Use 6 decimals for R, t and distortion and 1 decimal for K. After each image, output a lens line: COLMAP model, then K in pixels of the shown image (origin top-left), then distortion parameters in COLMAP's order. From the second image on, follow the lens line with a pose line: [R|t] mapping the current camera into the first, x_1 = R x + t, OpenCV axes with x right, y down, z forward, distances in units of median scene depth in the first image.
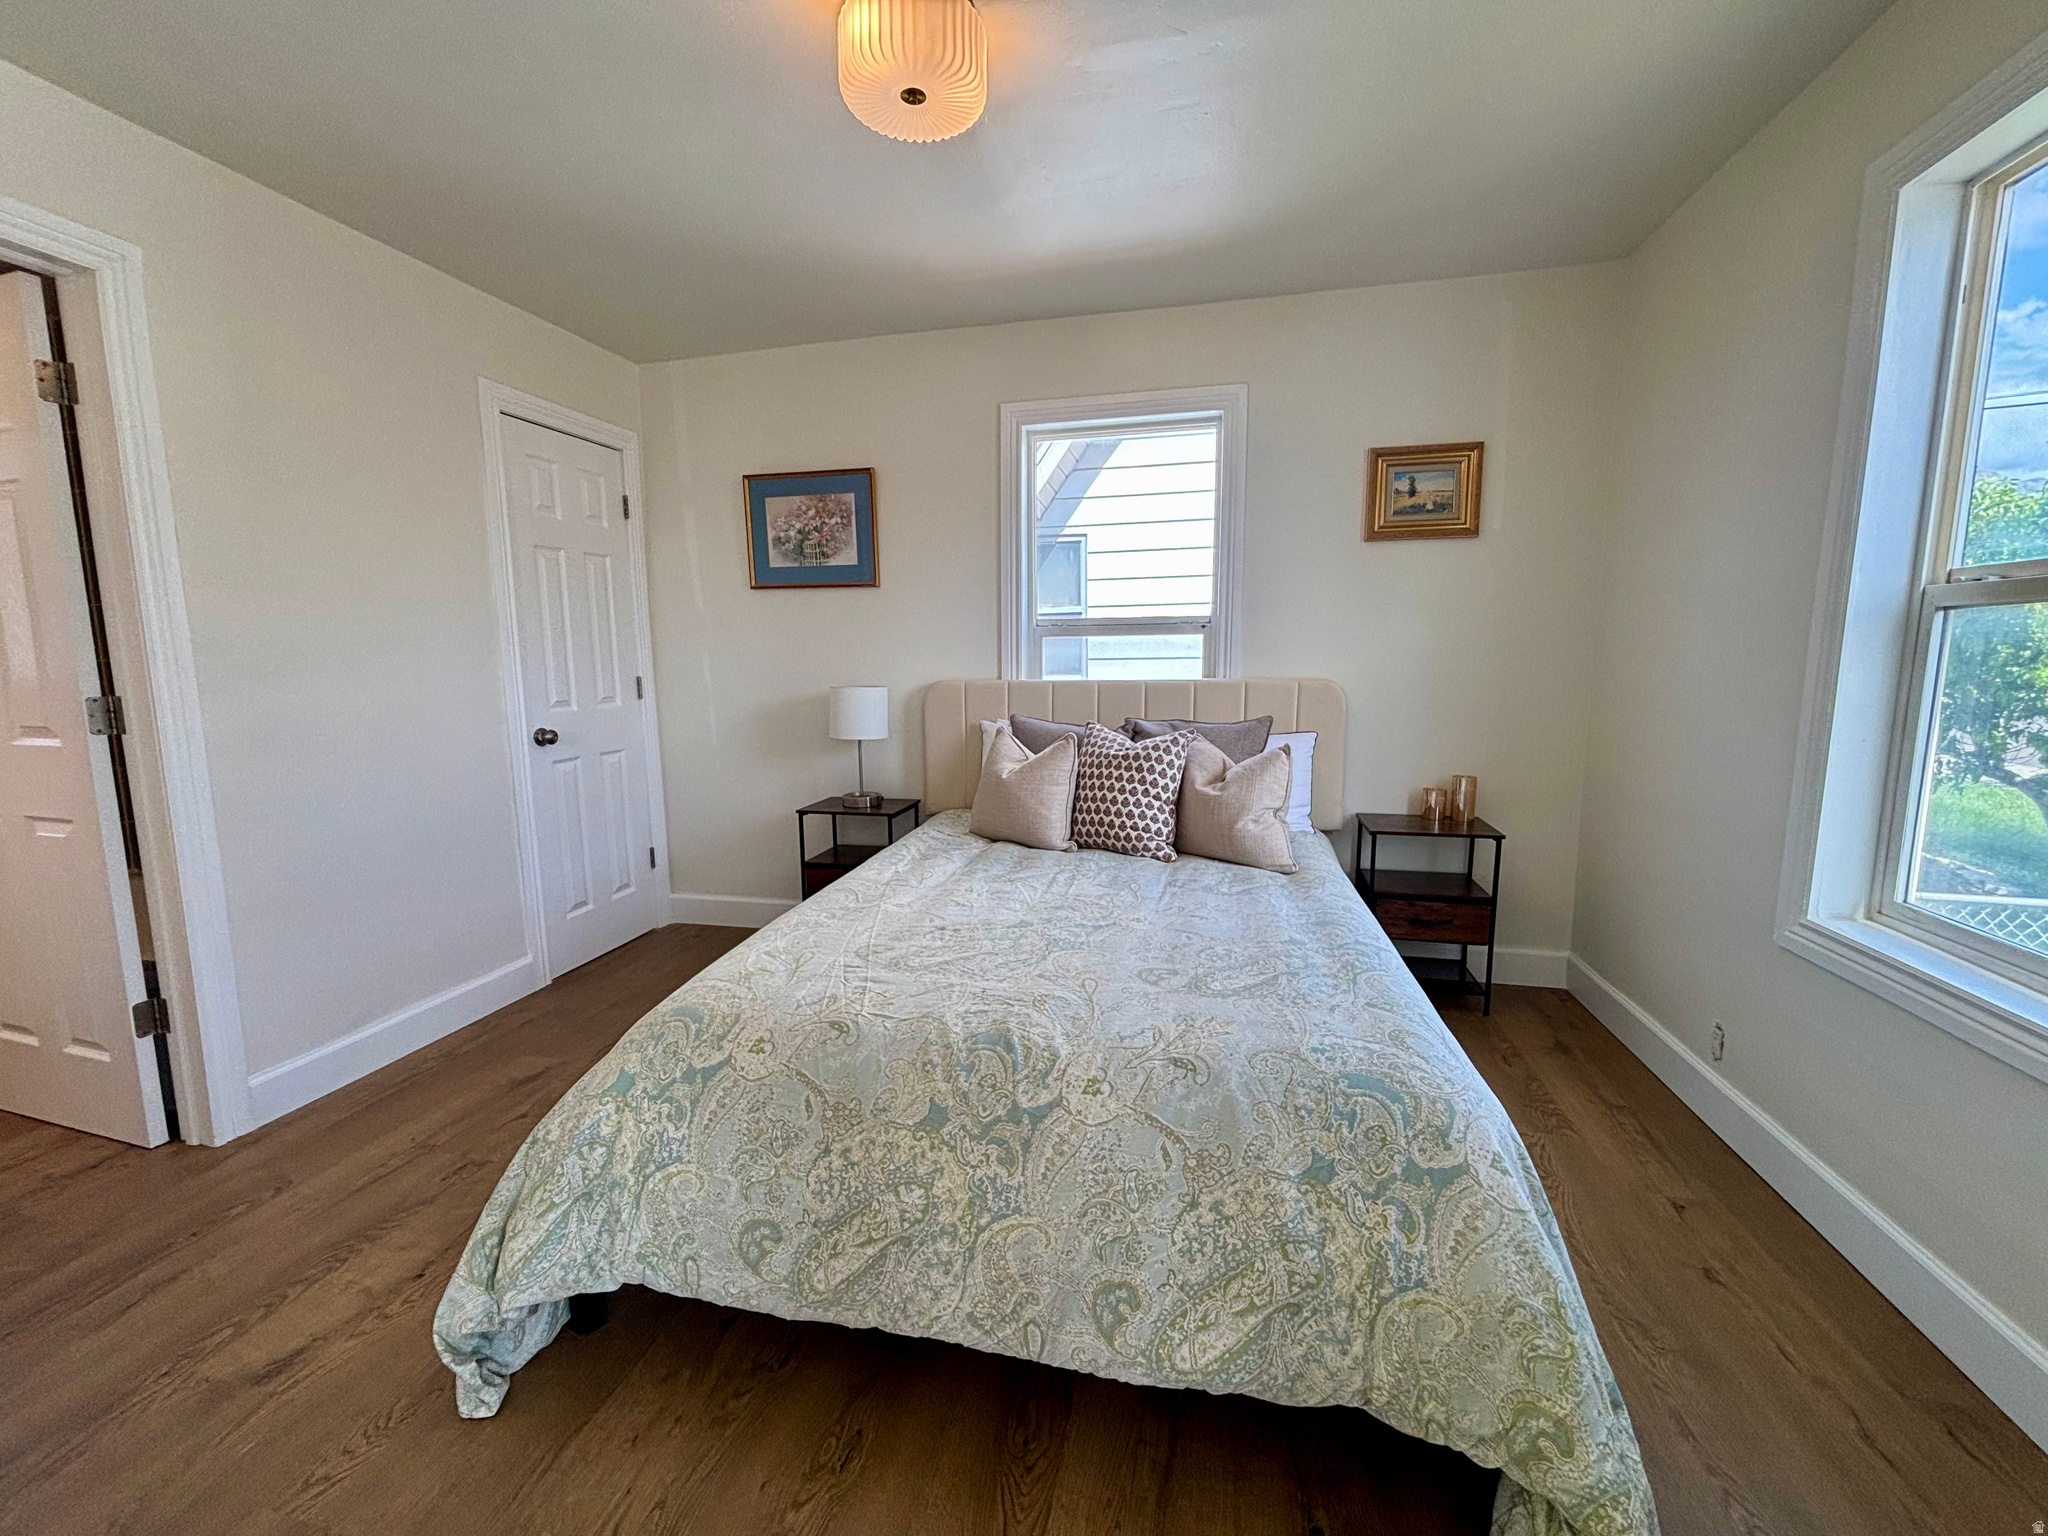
lens RADIAL K [[830.5, 0, 1008.4], [0, 830.5, 757.4], [0, 0, 1]] dist [0.026354, -0.000015]
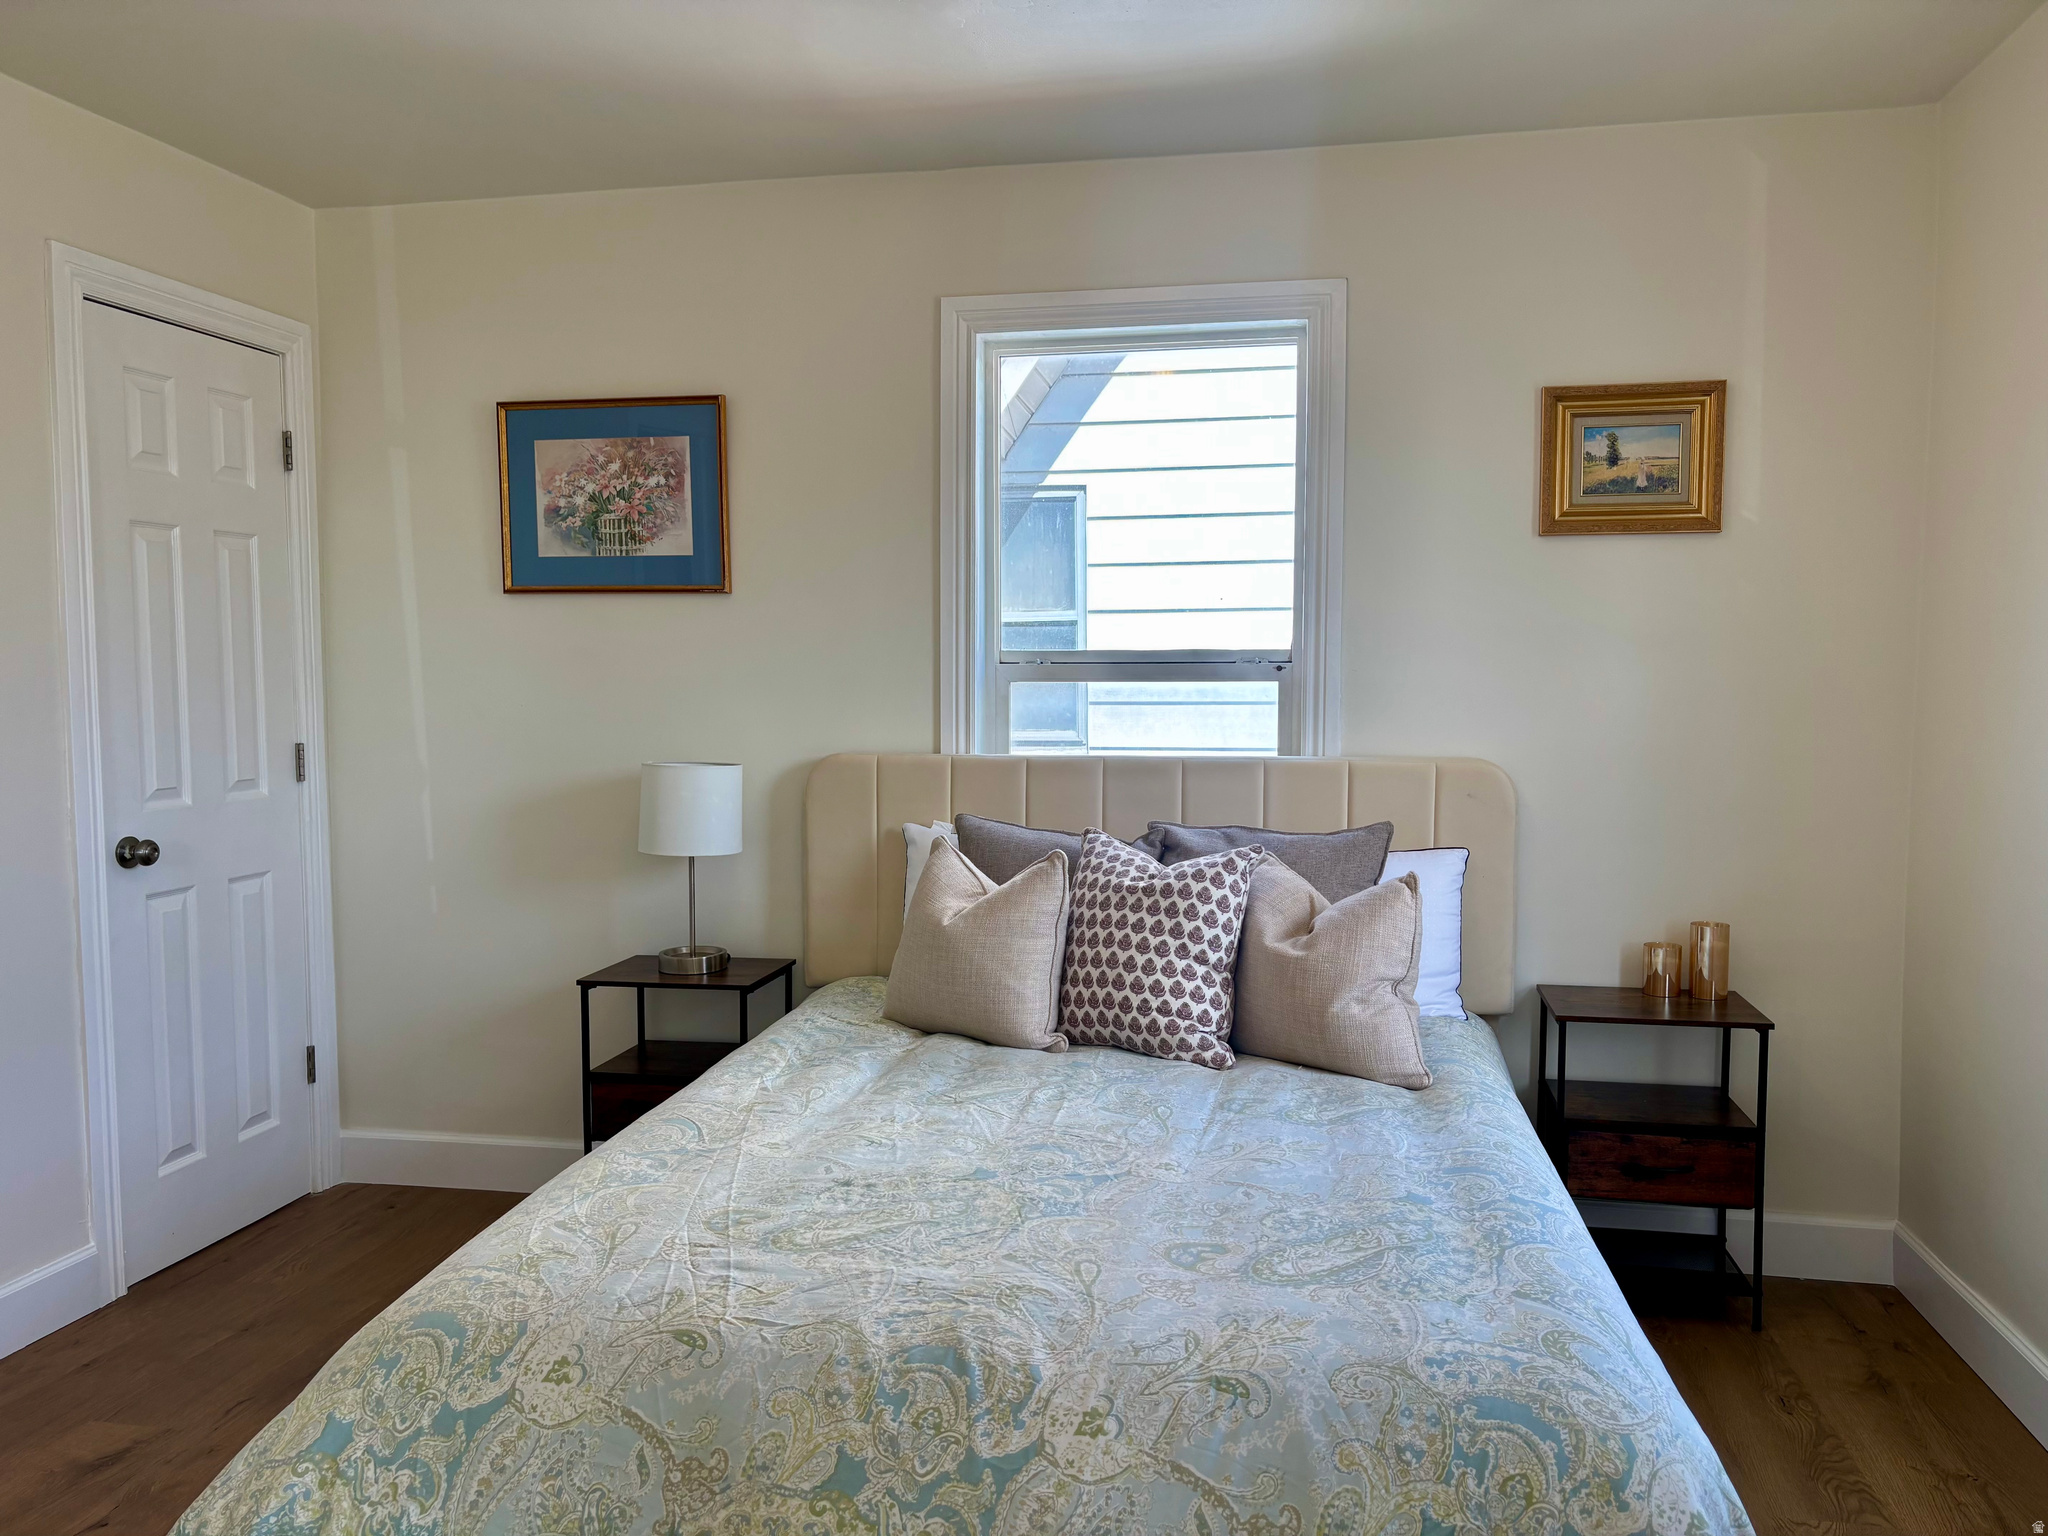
lens RADIAL K [[1564.2, 0, 1011.6], [0, 1564.2, 774.9], [0, 0, 1]] dist [0.039602, -0.004204]
pose [[0.998931, 0.005150, 0.045942, -0.010172], [-0.002452, 0.998279, -0.058597, -0.018974], [-0.046165, 0.058422, 0.997224, -0.129078]]
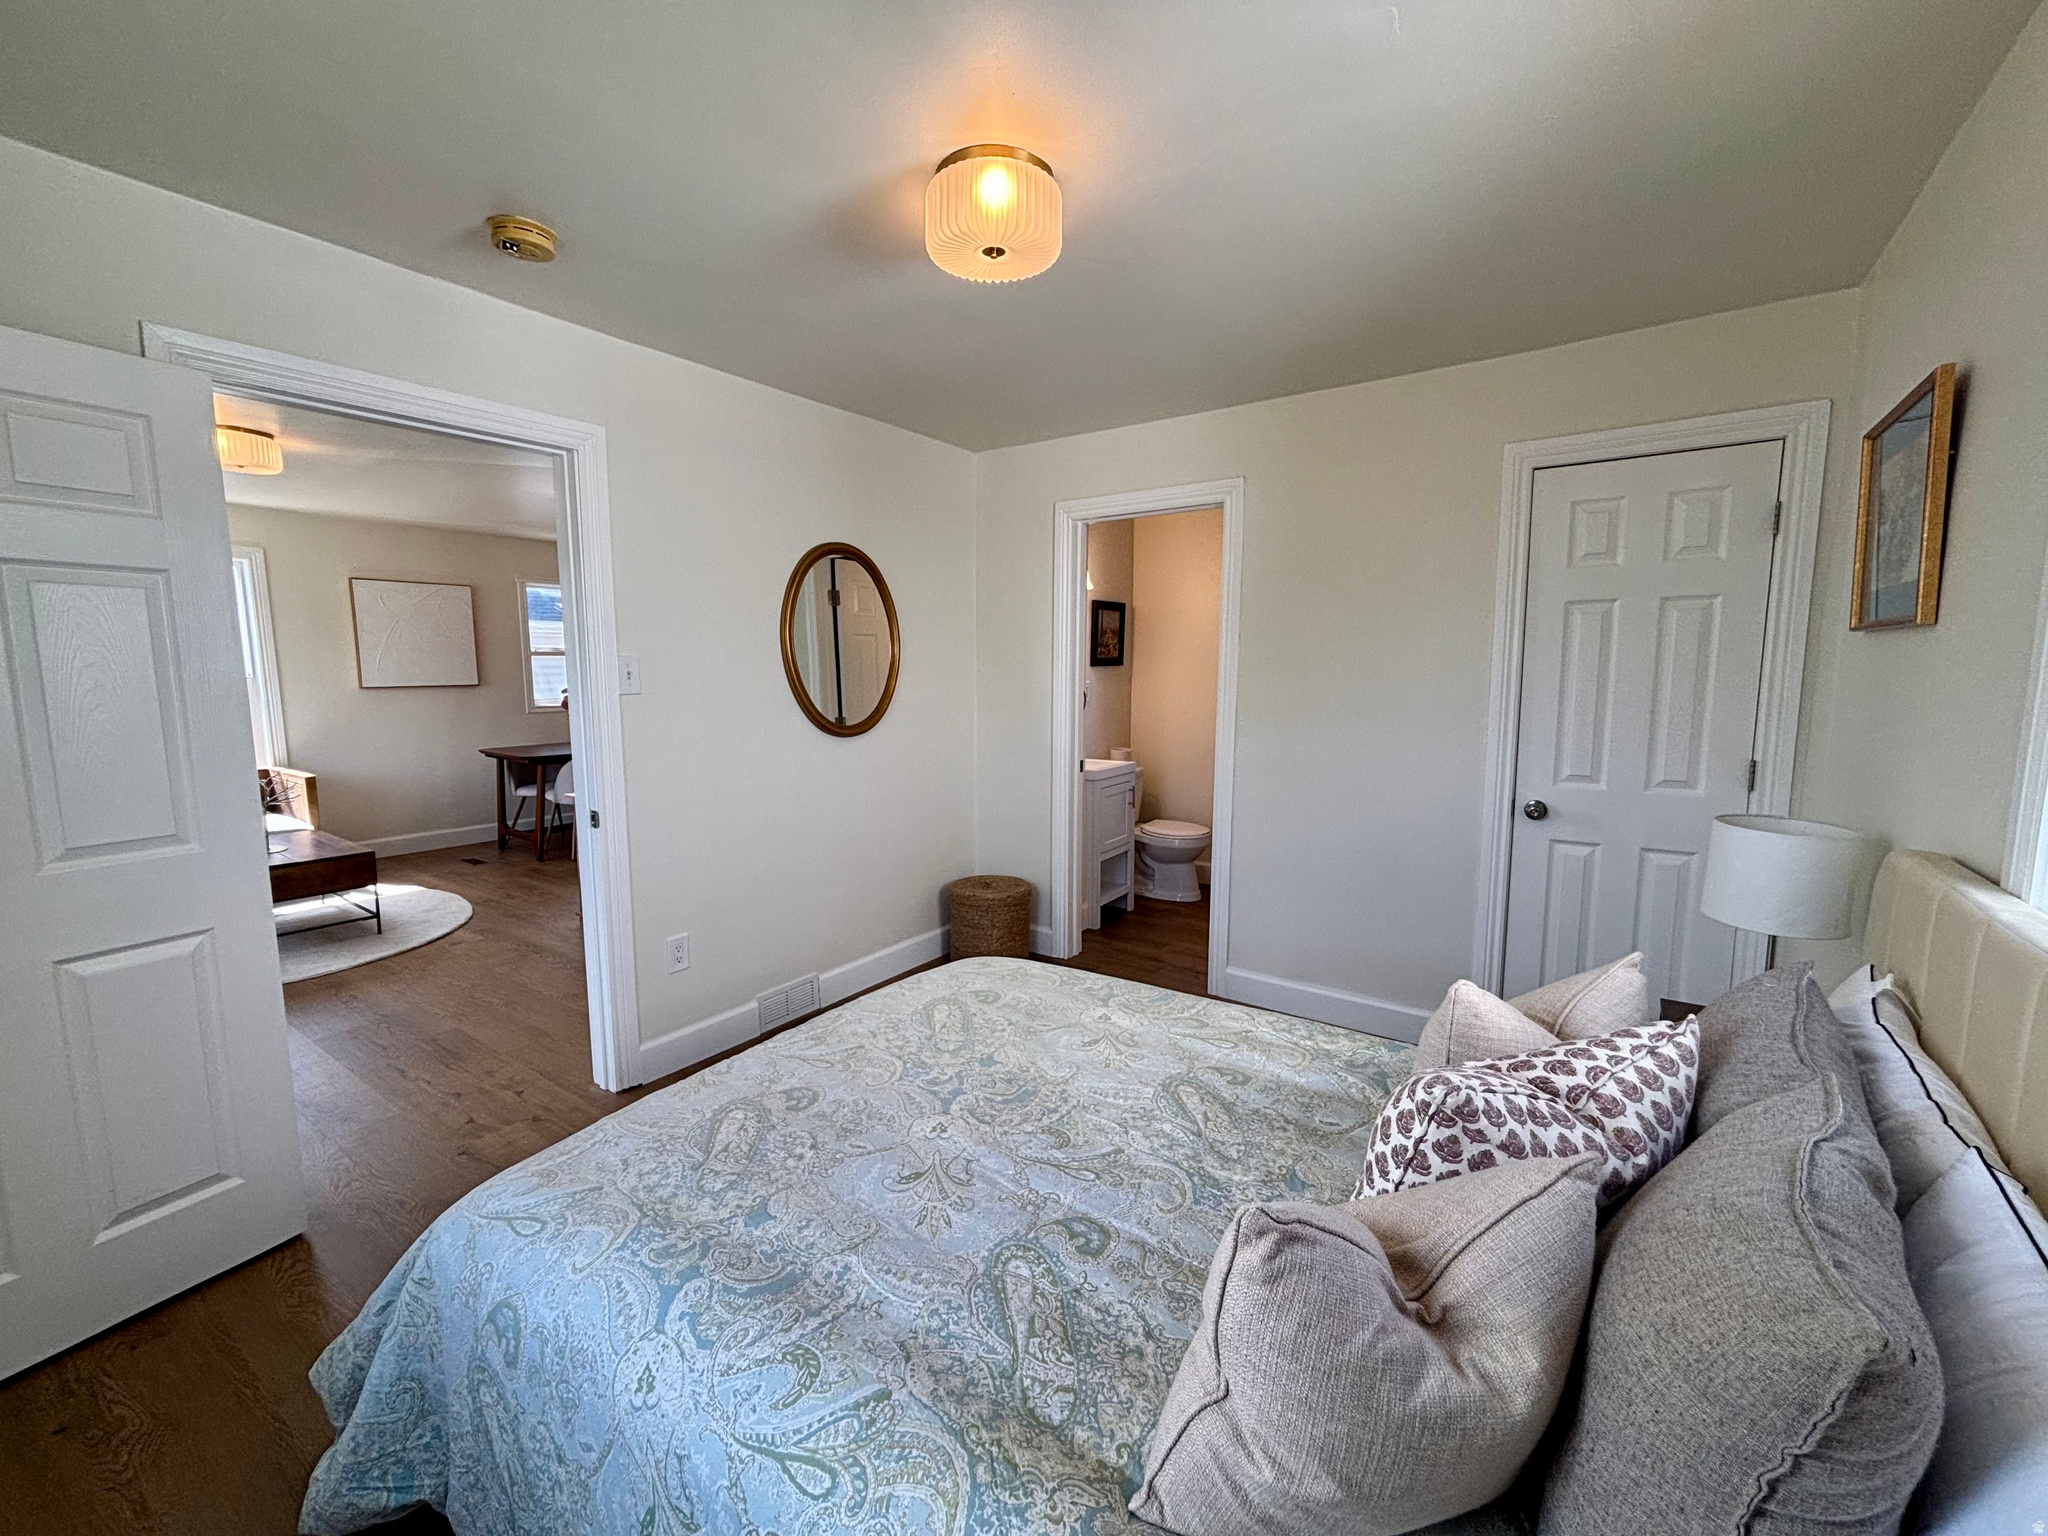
lens RADIAL K [[841.0, 0, 1014.3], [0, 841.0, 767.0], [0, 0, 1]] dist [-0.002222, -0.000086]
pose [[-0.368867, 0.124435, -0.921115, 0.618273], [-0.110012, 0.978188, 0.176200, -0.212376], [0.922949, 0.166328, -0.347132, 0.979405]]
